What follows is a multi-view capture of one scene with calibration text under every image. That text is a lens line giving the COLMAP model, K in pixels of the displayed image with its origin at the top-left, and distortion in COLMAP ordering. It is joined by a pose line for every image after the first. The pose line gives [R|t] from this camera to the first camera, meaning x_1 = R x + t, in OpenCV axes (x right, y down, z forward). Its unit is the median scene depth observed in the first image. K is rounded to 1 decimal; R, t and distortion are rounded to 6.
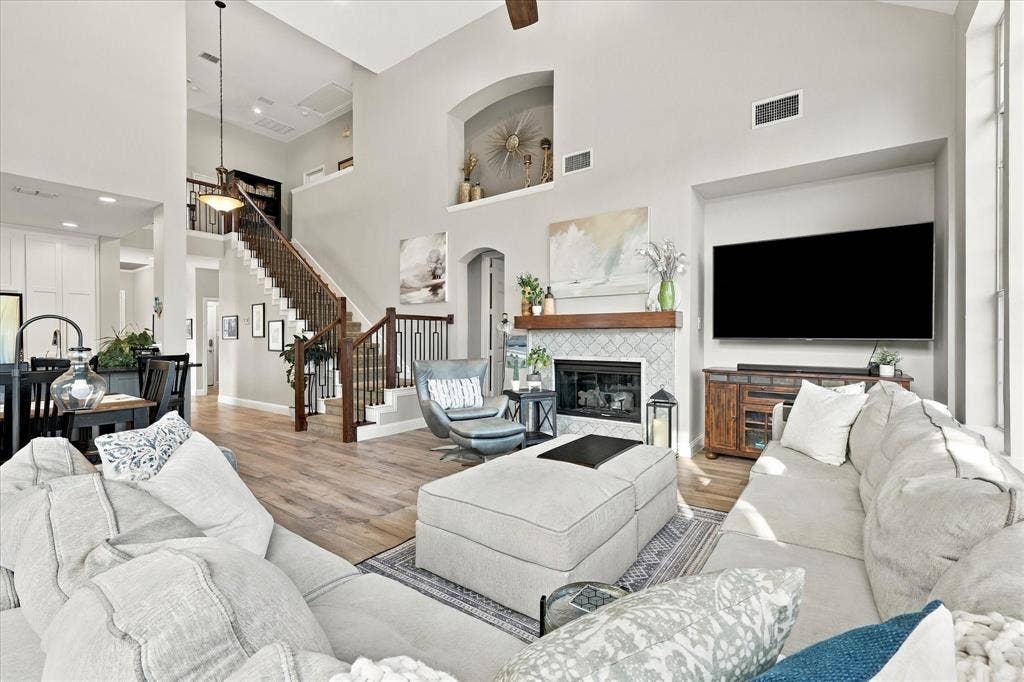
lens RADIAL K [[460.2, 0, 512.0], [0, 460.2, 341.0], [0, 0, 1]] dist [0.000848, 0.000183]
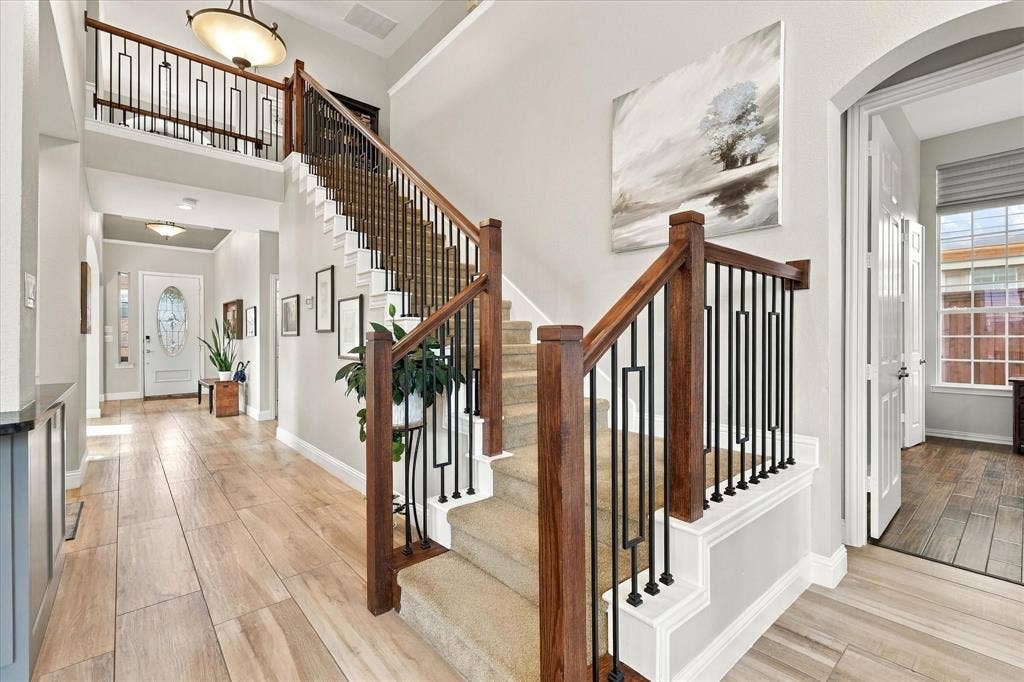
lens RADIAL K [[460.2, 0, 512.0], [0, 460.2, 341.0], [0, 0, 1]] dist [0.000848, 0.000183]
pose [[0.977141, 0.003099, -0.212571, -0.265511], [-0.002972, 0.999995, 0.000917, 0.001791], [0.212573, -0.000265, 0.977145, 0.621479]]
